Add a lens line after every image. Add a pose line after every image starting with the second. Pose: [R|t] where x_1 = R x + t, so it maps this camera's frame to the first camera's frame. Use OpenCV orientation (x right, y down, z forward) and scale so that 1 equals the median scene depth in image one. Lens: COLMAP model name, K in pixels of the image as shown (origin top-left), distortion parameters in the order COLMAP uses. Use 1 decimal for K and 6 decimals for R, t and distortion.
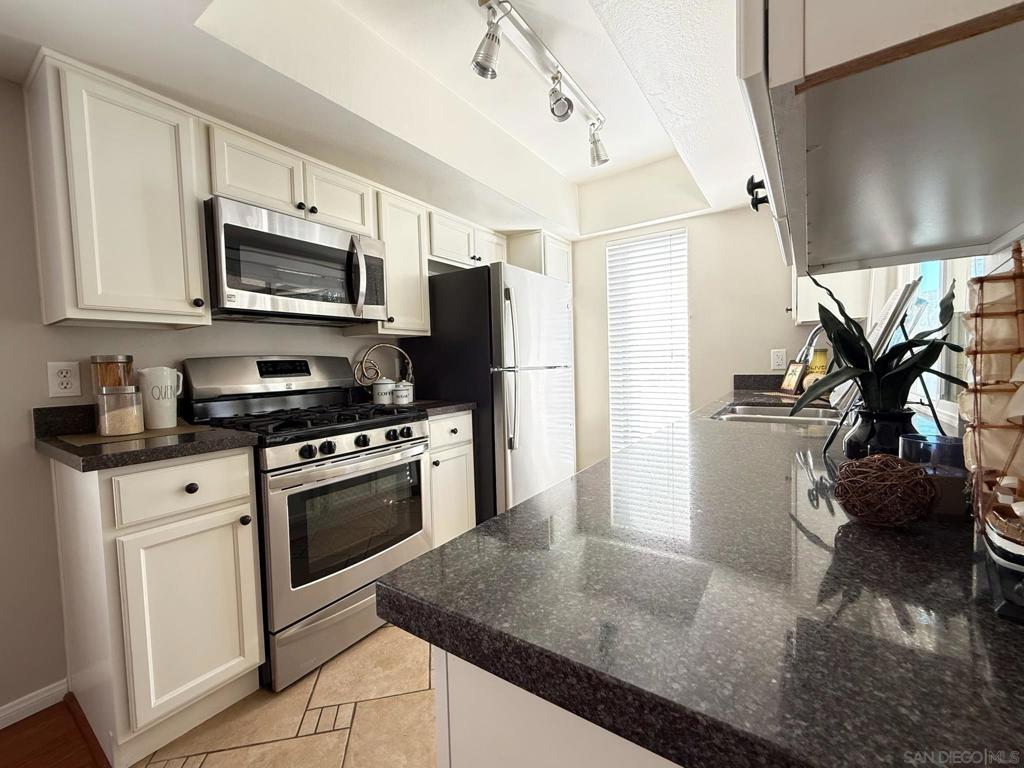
lens RADIAL K [[421.3, 0, 513.9], [0, 421.3, 387.1], [0, 0, 1]] dist [-0.004929, 0.000485]
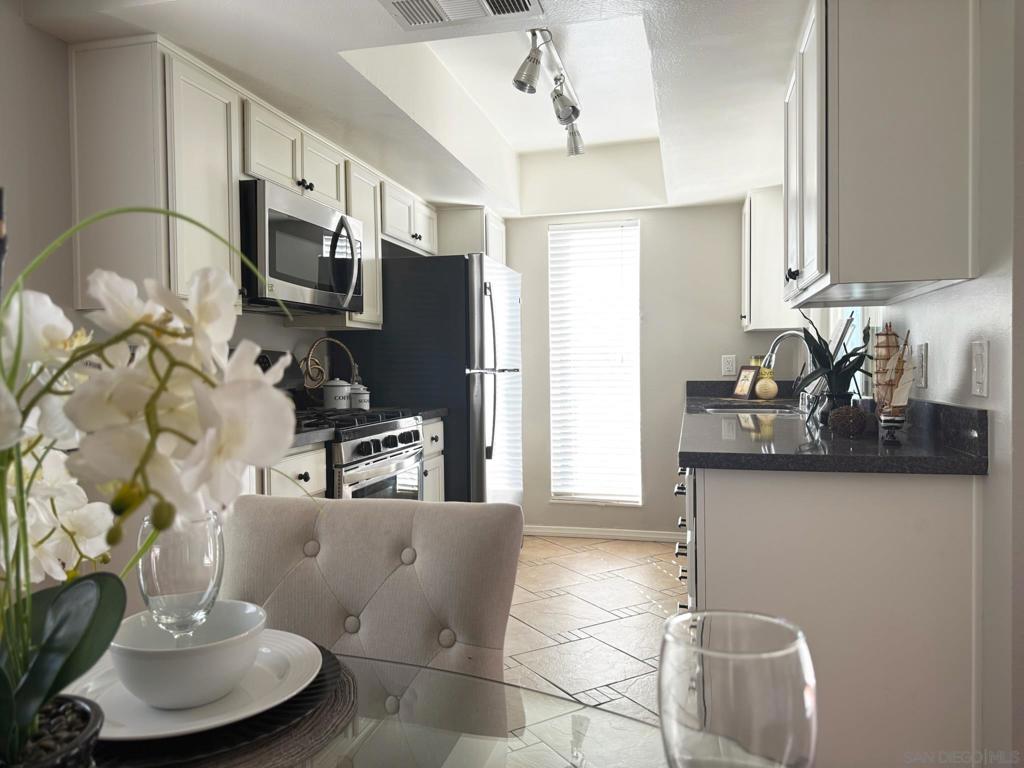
lens RADIAL K [[720.5, 0, 508.7], [0, 720.5, 394.3], [0, 0, 1]] dist [0.021507, -0.031128]
pose [[0.940256, 0.003738, 0.340448, -0.582752], [0.004111, 0.999742, -0.022331, 0.050457], [-0.340444, 0.022397, 0.939998, -0.551992]]
